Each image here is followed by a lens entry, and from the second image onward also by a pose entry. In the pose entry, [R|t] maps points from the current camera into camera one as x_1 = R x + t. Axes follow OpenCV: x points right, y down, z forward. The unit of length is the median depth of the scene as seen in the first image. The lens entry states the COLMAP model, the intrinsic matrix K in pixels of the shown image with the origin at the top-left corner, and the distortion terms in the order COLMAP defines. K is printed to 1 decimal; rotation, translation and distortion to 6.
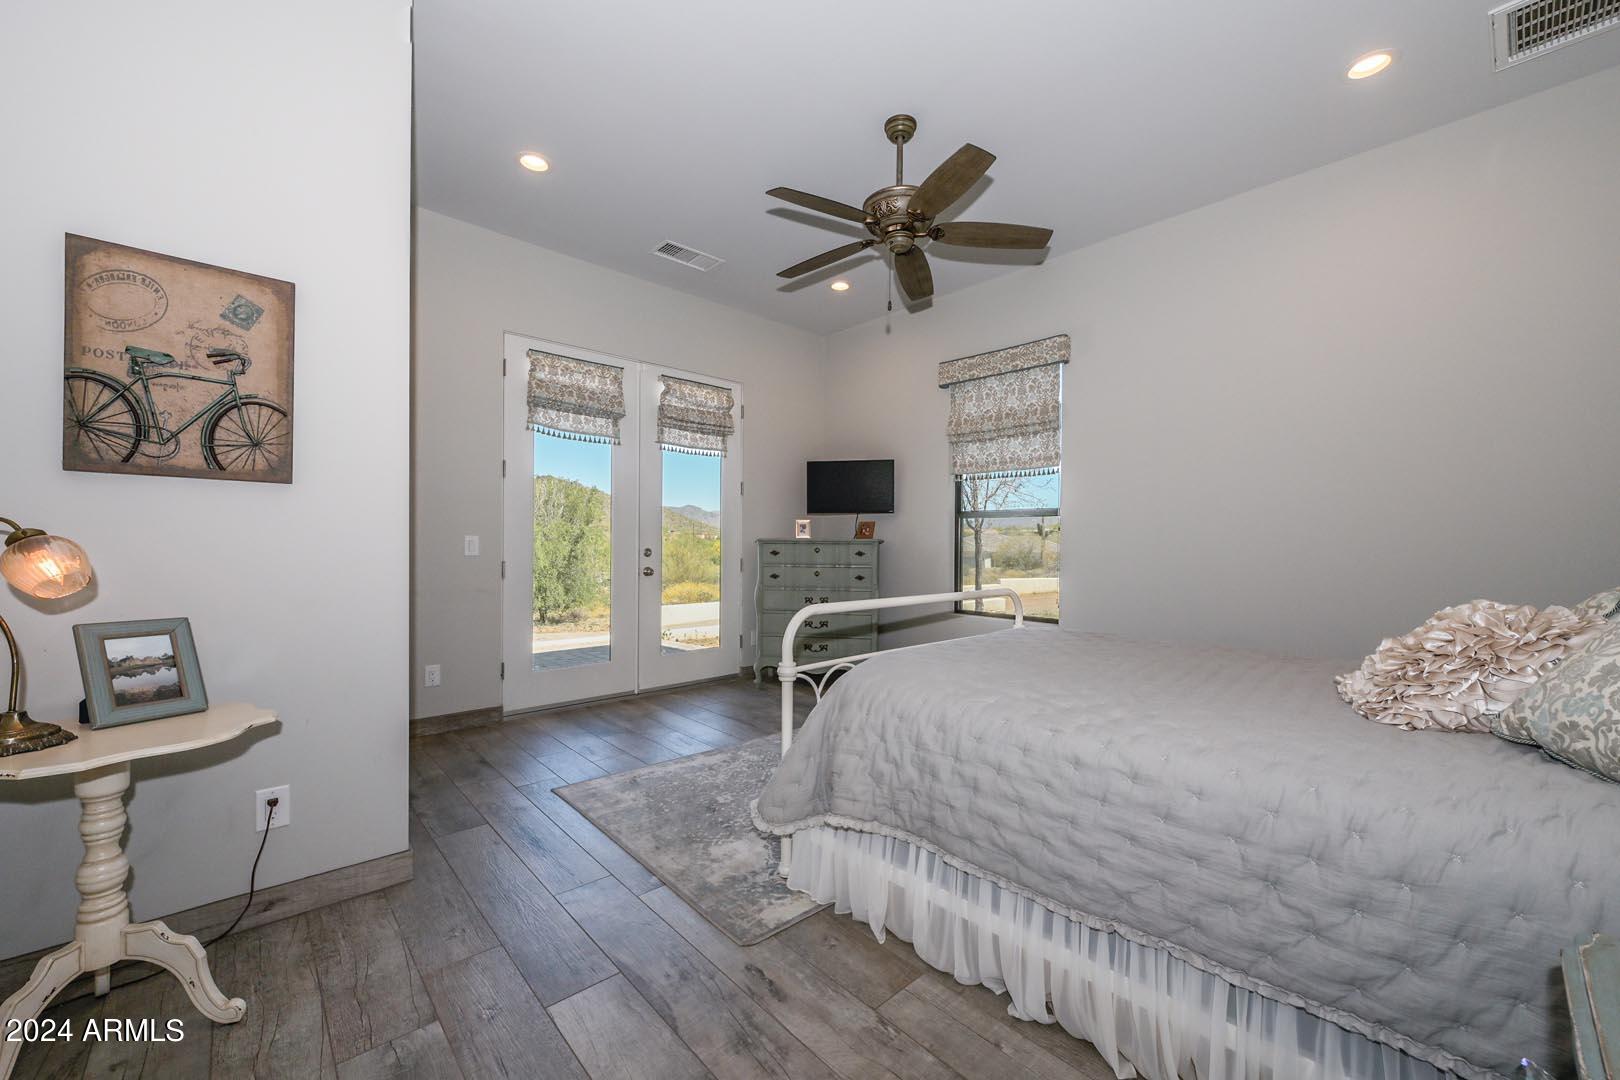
lens RADIAL K [[624.6, 0, 811.8], [0, 624.6, 541.9], [0, 0, 1]] dist [-0.000568, -0.000676]
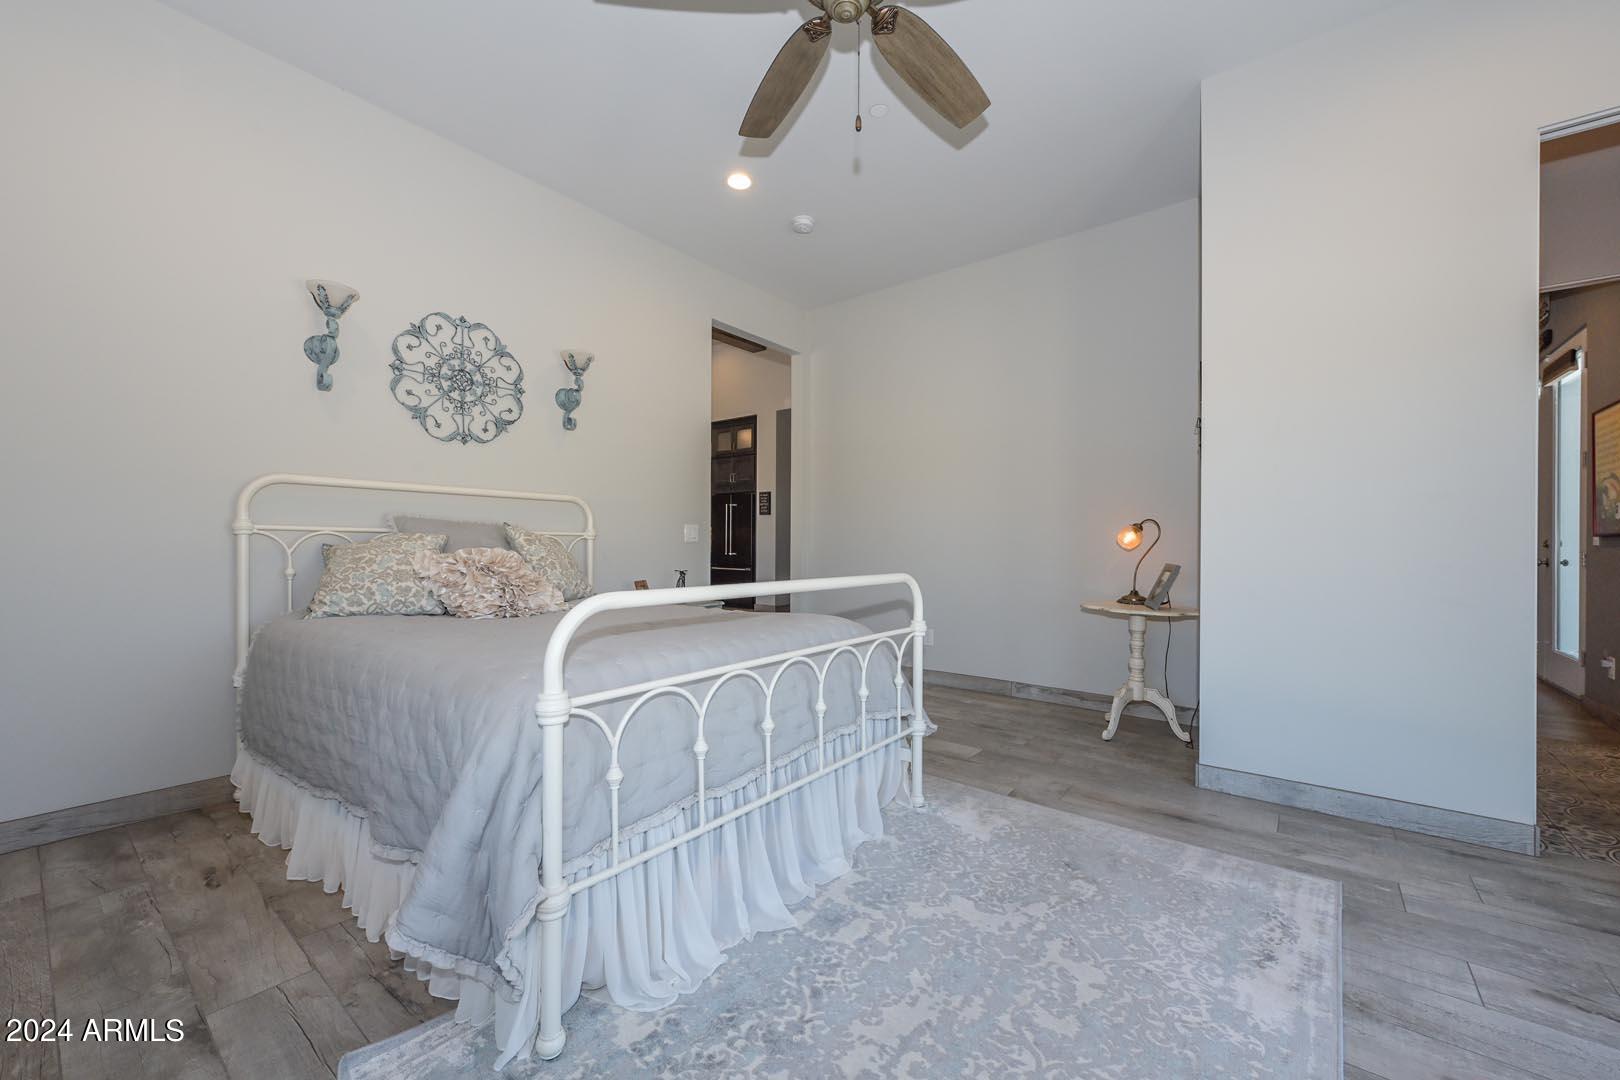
lens RADIAL K [[624.6, 0, 808.6], [0, 624.6, 544.7], [0, 0, 1]] dist [-0.000568, -0.000676]
pose [[-0.986954, -0.000310, -0.160999, 0.275775], [0.000784, 0.999977, -0.006732, 0.045764], [0.160998, -0.006770, -0.986932, 1.698478]]
